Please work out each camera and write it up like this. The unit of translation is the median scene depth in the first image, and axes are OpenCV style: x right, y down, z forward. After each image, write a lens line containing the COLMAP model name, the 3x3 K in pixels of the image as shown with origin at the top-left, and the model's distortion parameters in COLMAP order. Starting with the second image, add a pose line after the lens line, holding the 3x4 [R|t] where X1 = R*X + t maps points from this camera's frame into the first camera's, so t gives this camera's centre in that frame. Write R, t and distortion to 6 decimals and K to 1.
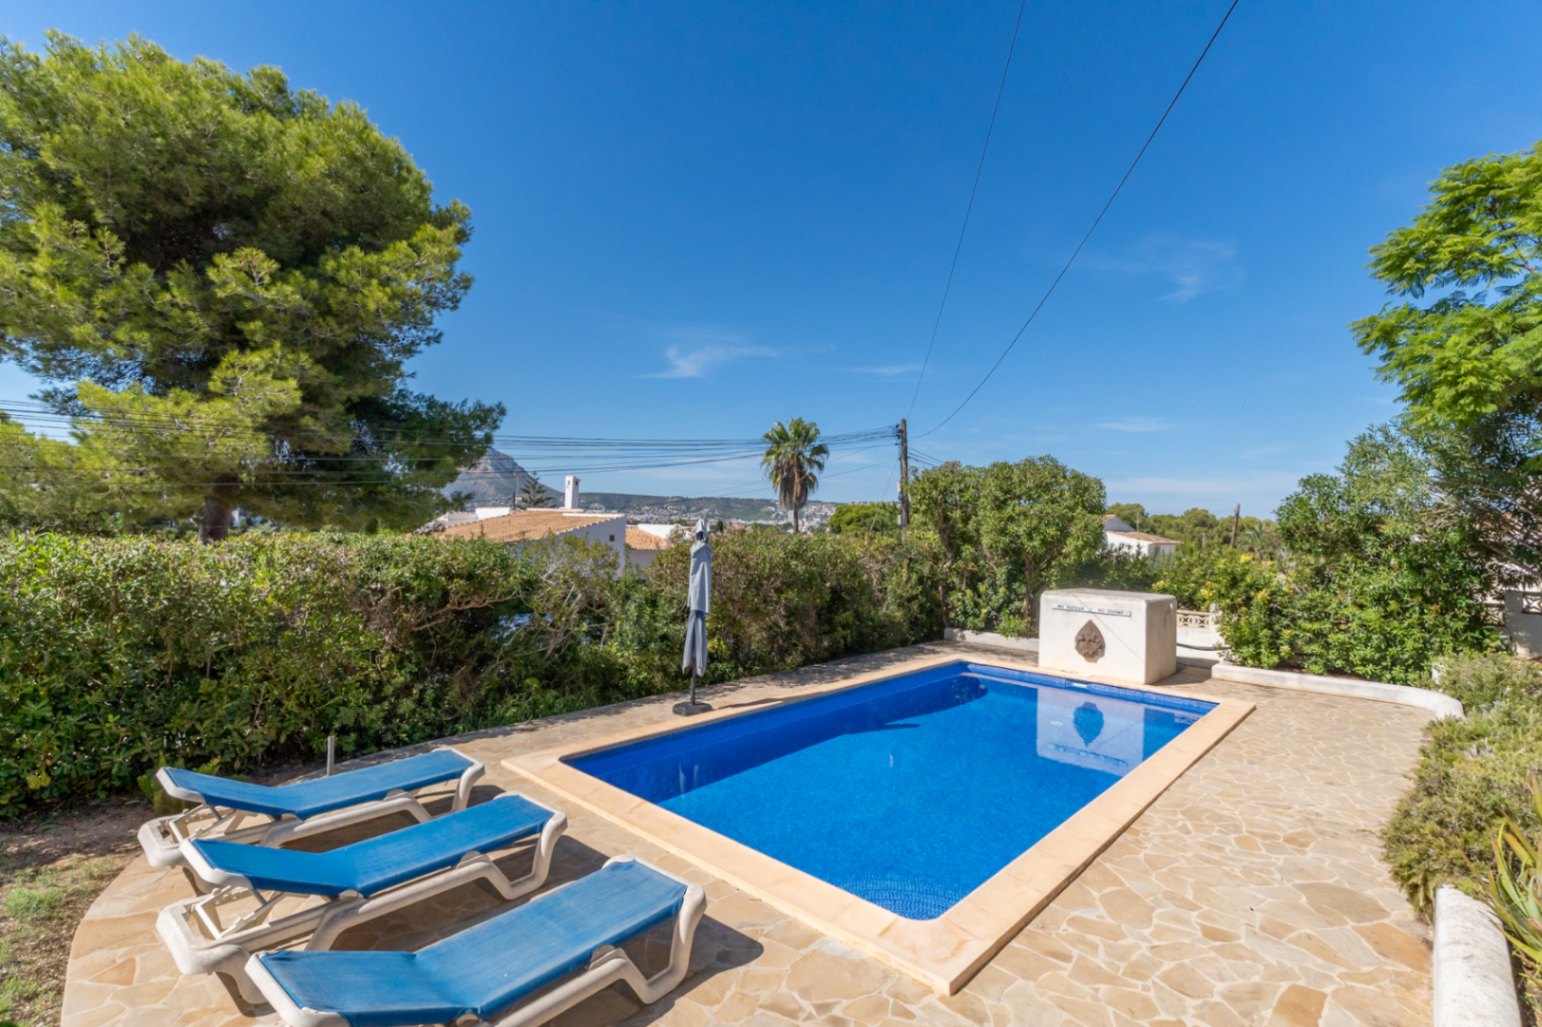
lens RADIAL K [[729.0, 0, 767.5], [0, 729.0, 514.4], [0, 0, 1]] dist [0.000493, -0.000871]
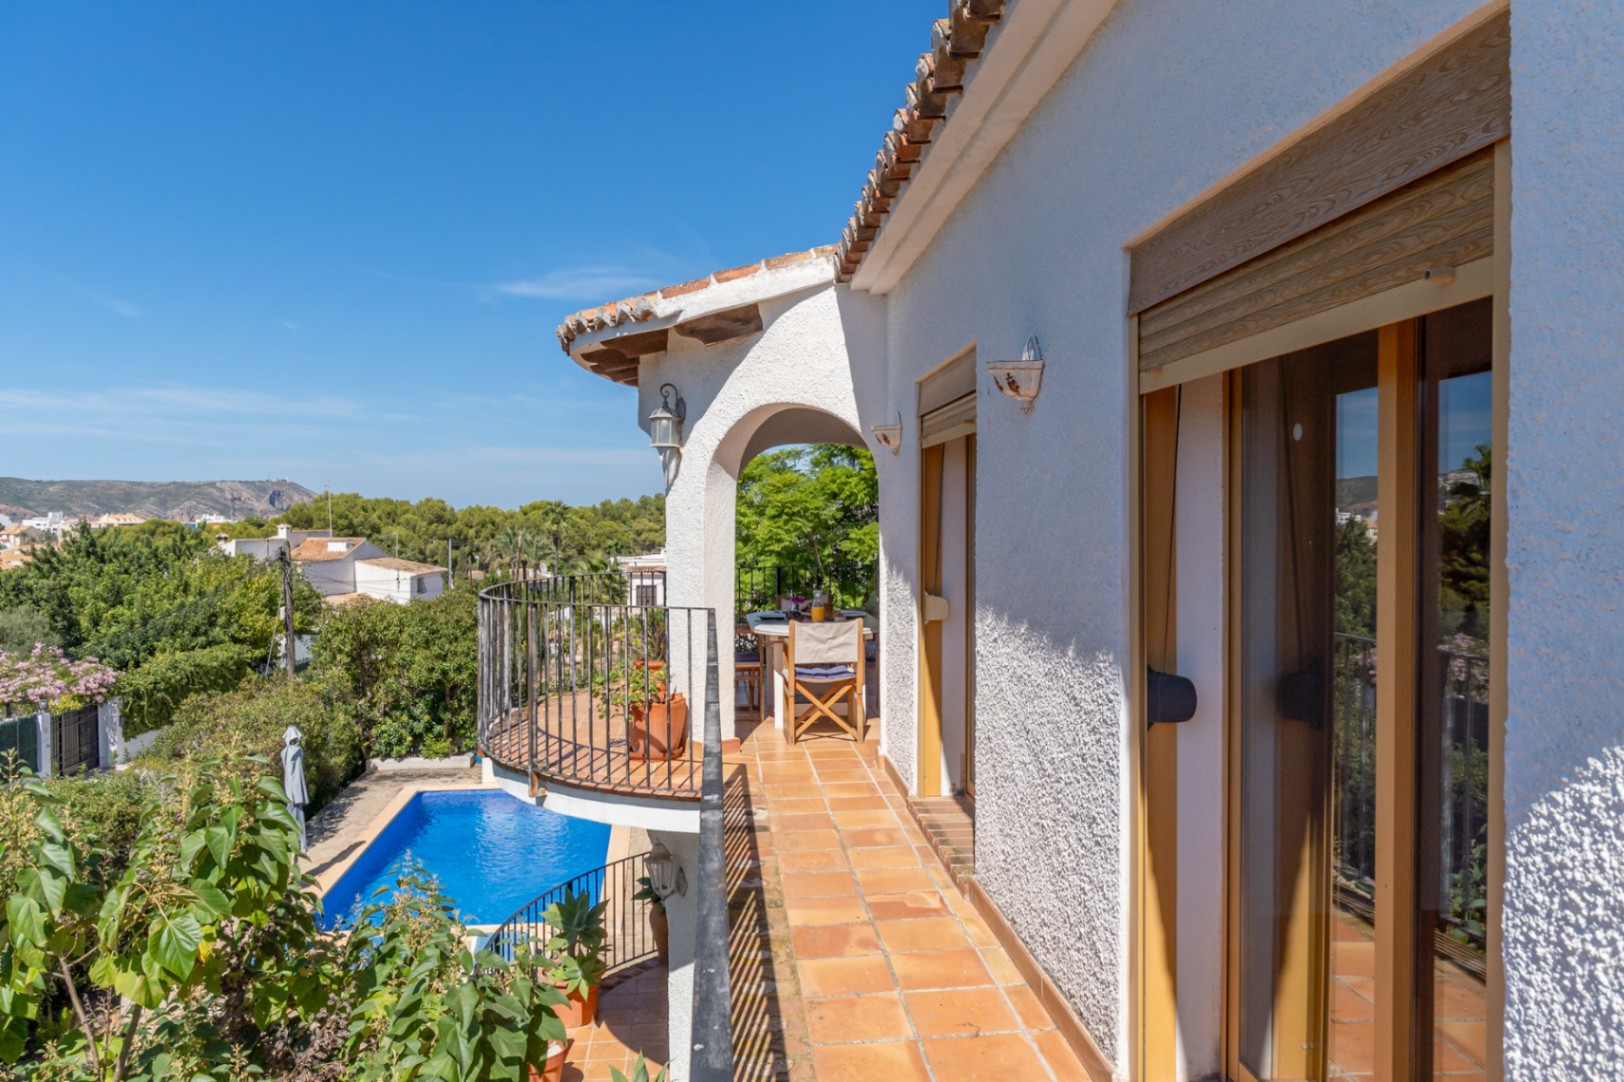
lens RADIAL K [[1146.9, 0, 811.4], [0, 1146.9, 542.5], [0, 0, 1]] dist [0.000721, -0.000381]
pose [[0.644205, -0.049279, 0.763263, -0.671307], [0.012015, 0.998451, 0.054323, -0.271619], [-0.764758, -0.025824, 0.643800, -0.602614]]
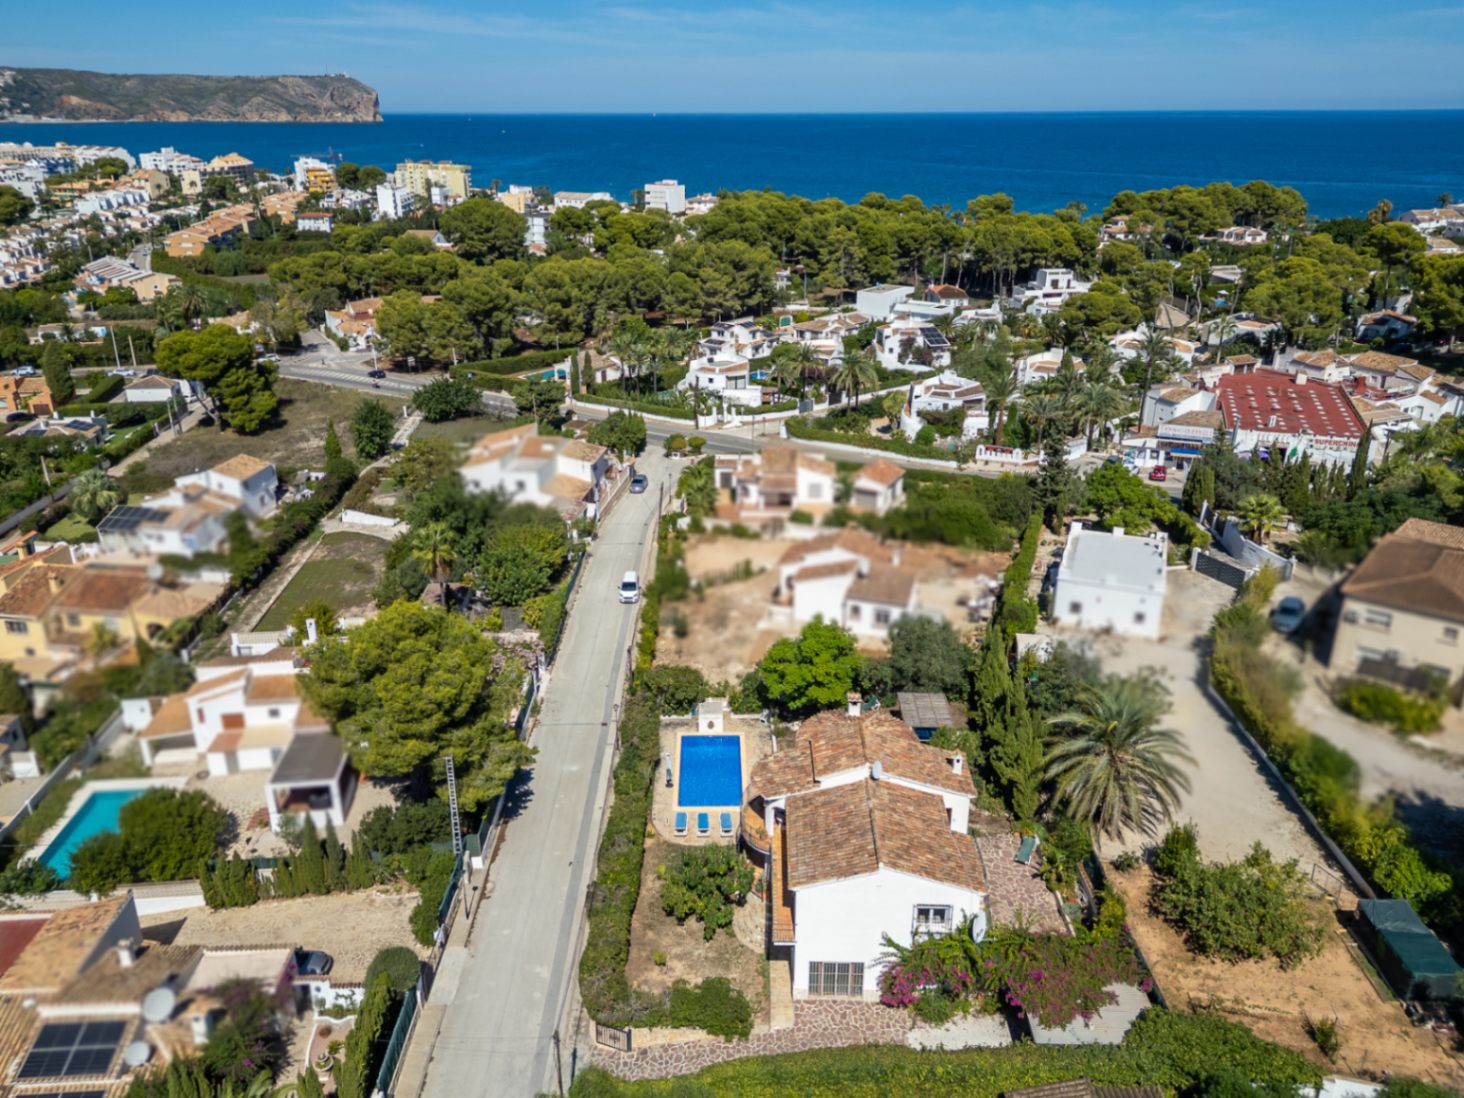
lens RADIAL K [[1083.4, 0, 732.3], [0, 1083.4, 551.9], [0, 0, 1]] dist [0.079731, -0.087394]
pose [[0.724628, -0.289707, 0.625287, -2.986836], [0.012275, 0.912626, 0.408611, -3.171300], [-0.689030, -0.288416, 0.664871, -2.866385]]
